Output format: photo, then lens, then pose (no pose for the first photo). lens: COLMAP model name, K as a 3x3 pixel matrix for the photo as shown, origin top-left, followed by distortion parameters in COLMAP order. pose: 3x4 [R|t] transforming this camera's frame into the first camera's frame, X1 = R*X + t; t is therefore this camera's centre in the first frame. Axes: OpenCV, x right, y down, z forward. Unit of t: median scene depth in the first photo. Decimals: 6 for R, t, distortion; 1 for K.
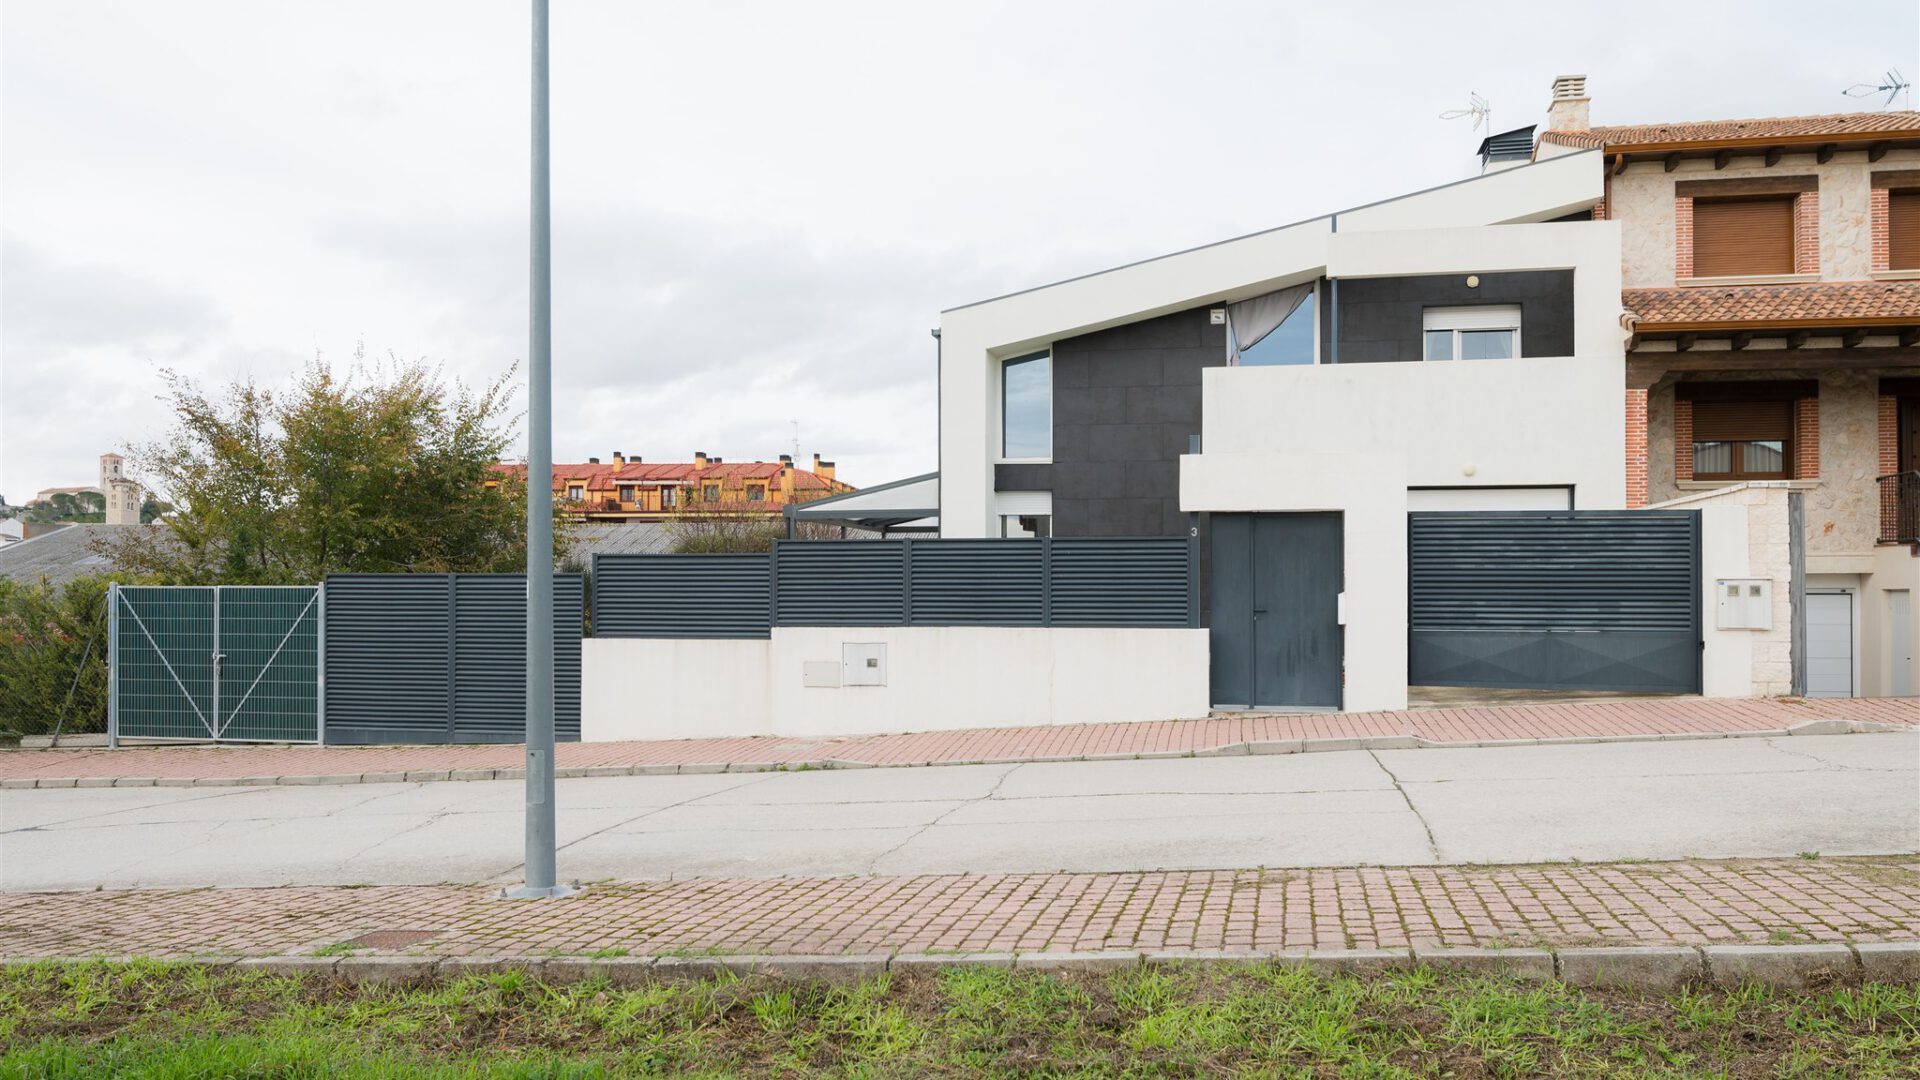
lens RADIAL K [[1421.6, 0, 983.4], [0, 1421.6, 571.0], [0, 0, 1]] dist [-0.007277, 0.003469]
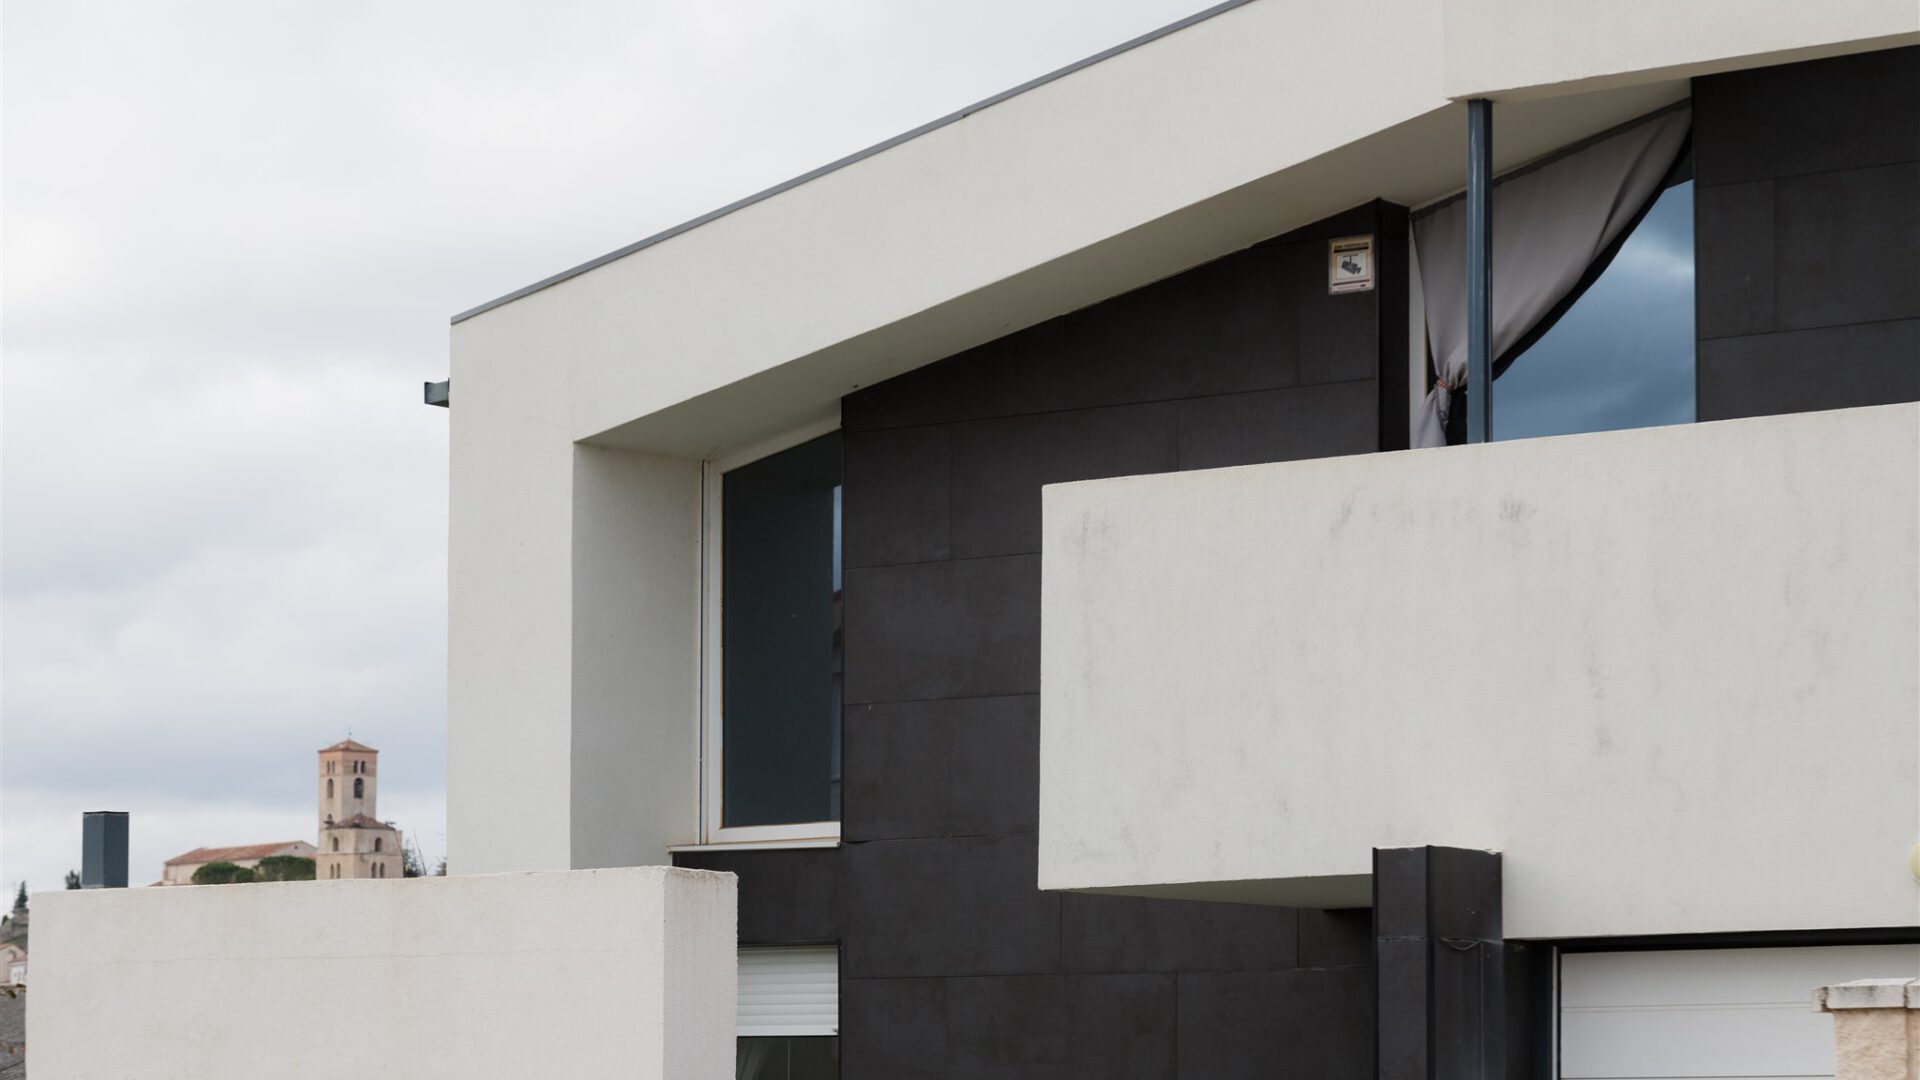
lens RADIAL K [[4883.3, 0, 963.2], [0, 4883.3, 949.8], [0, 0, 1]] dist [-0.049335, -0.325525]
pose [[0.900663, -0.015466, -0.434242, 0.599296], [0.004184, 0.999629, -0.026925, -0.039221], [0.434497, 0.022434, 0.900394, 0.220788]]
